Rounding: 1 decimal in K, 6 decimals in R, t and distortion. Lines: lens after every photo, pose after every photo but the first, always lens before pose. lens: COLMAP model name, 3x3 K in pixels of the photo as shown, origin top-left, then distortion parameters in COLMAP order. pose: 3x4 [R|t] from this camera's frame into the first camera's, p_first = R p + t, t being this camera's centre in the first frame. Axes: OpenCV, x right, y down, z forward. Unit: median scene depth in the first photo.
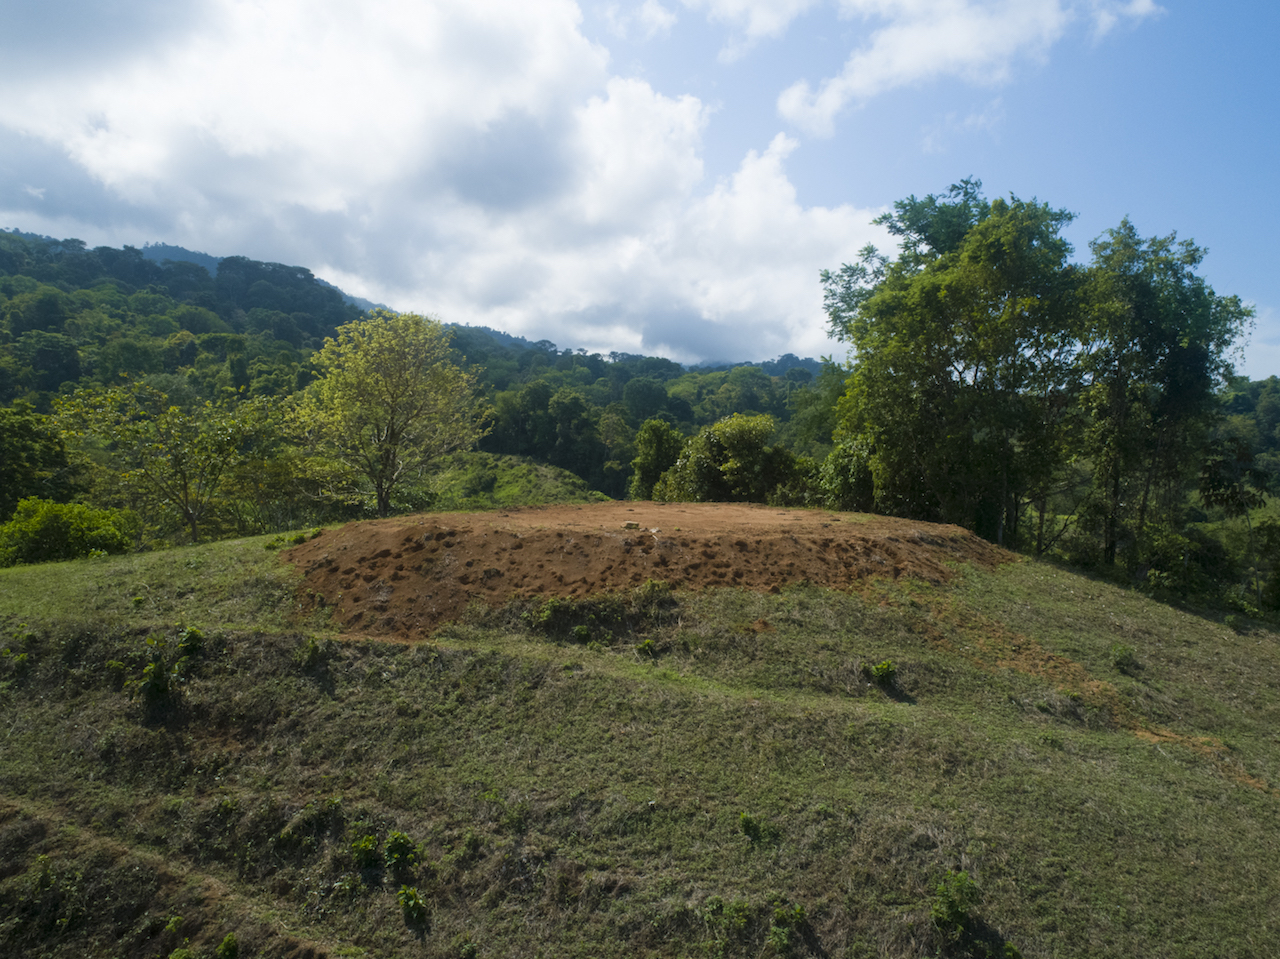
lens RADIAL K [[970.8, 0, 639.3], [0, 970.8, 482.7], [0, 0, 1]] dist [-0.015371, 0.003564]
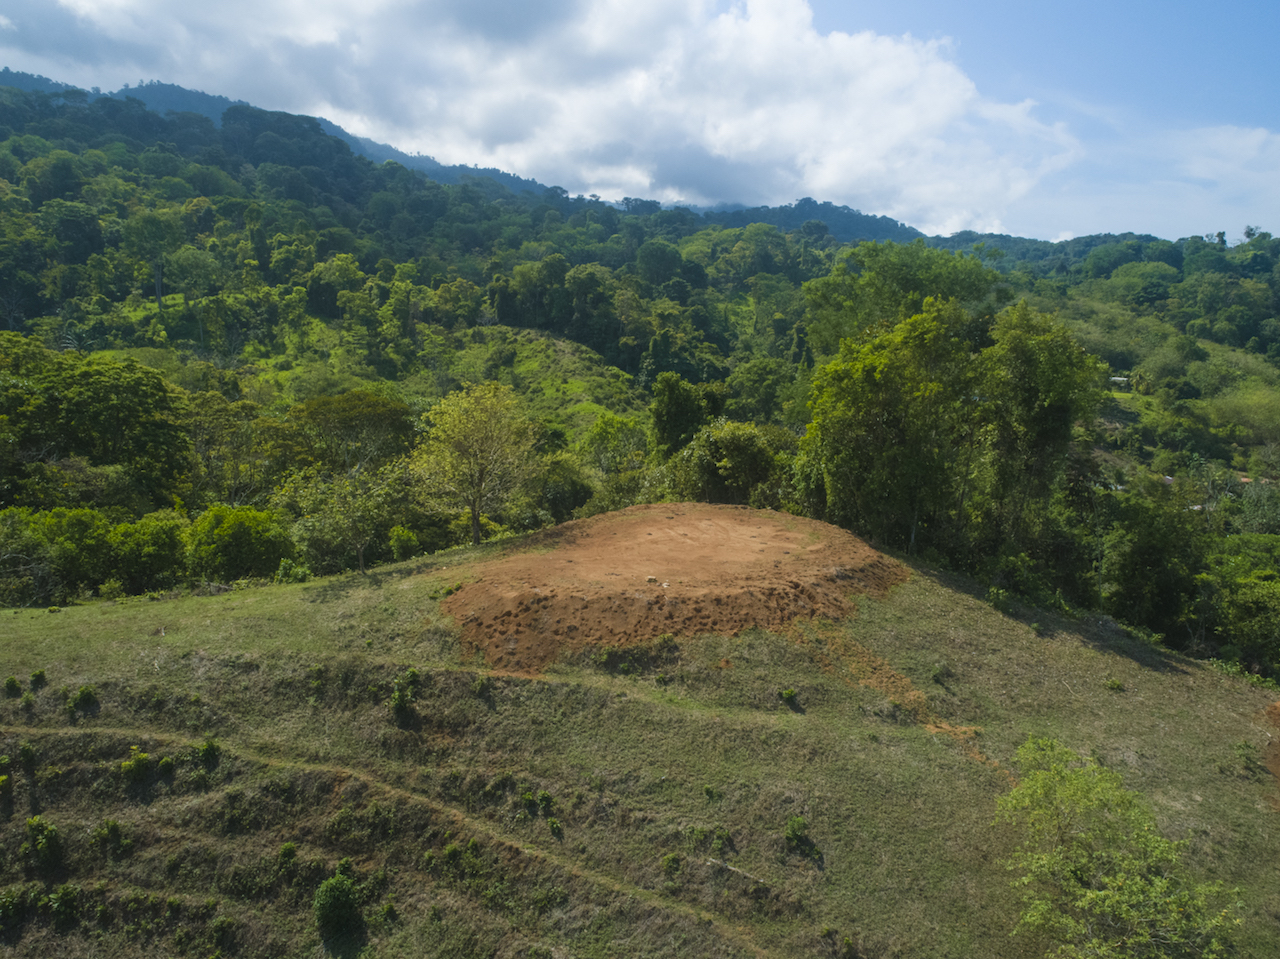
lens RADIAL K [[970.8, 0, 639.3], [0, 970.8, 482.7], [0, 0, 1]] dist [-0.015371, 0.003564]
pose [[0.999899, -0.000227, -0.014215, -0.006575], [0.002461, 0.987542, 0.157335, -0.453875], [0.014002, -0.157354, 0.987443, -0.700595]]
